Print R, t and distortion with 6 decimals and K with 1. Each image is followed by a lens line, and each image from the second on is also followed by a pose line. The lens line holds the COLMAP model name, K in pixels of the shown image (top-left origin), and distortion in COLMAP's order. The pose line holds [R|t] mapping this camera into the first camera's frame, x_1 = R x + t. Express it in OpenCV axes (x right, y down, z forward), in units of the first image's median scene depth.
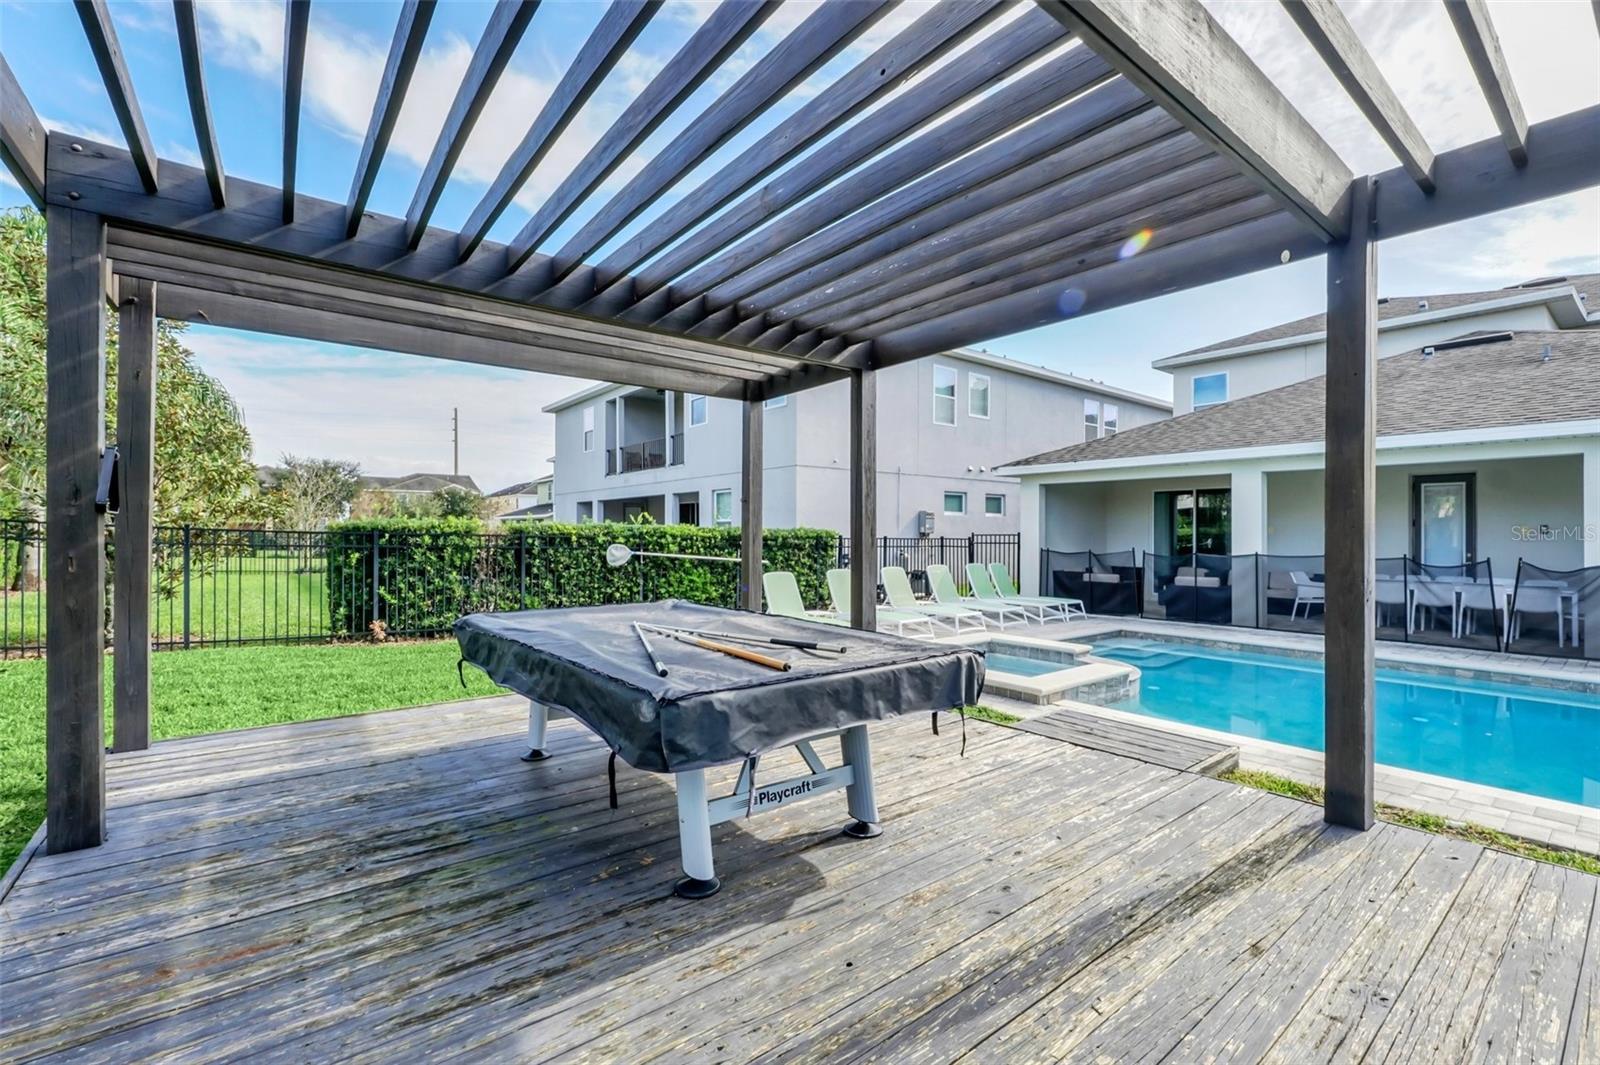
lens RADIAL K [[687.8, 0, 804.8], [0, 687.8, 525.9], [0, 0, 1]] dist [-0.001624, -0.000273]
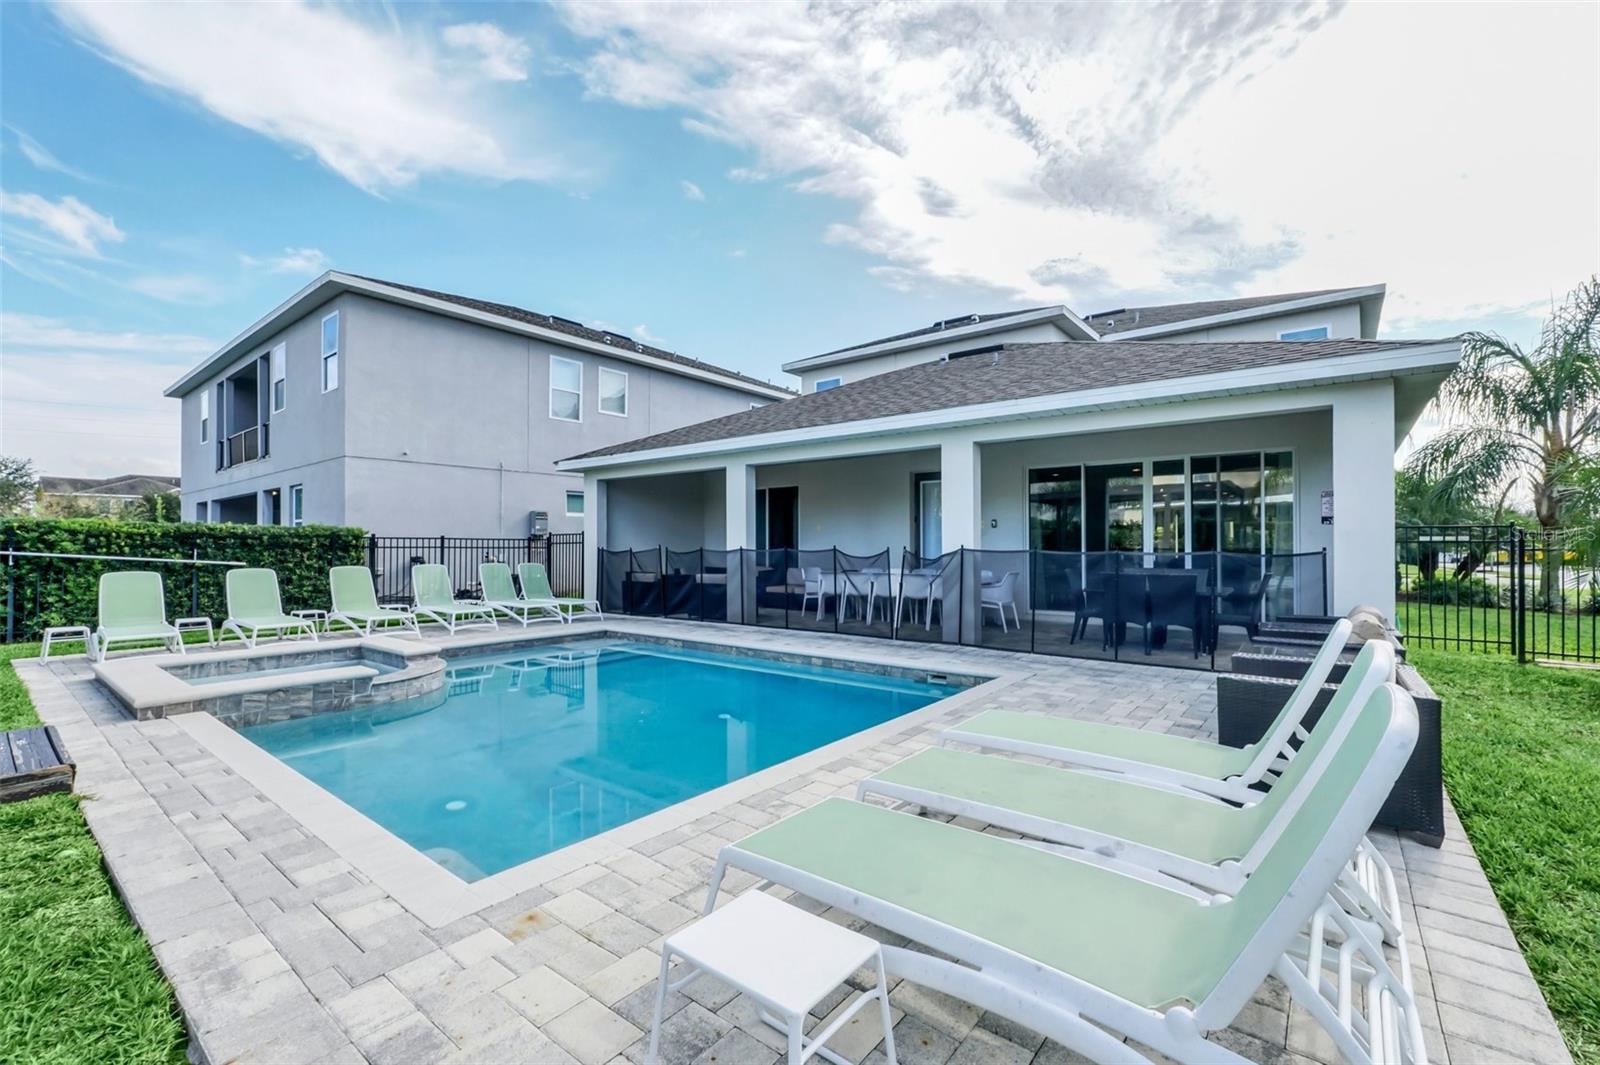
lens RADIAL K [[687.8, 0, 801.7], [0, 687.8, 544.9], [0, 0, 1]] dist [-0.001624, -0.000273]
pose [[0.976871, -0.003566, 0.213801, 0.474068], [0.001717, 0.999960, 0.008832, 0.024268], [-0.213824, -0.008261, 0.976837, 0.021483]]
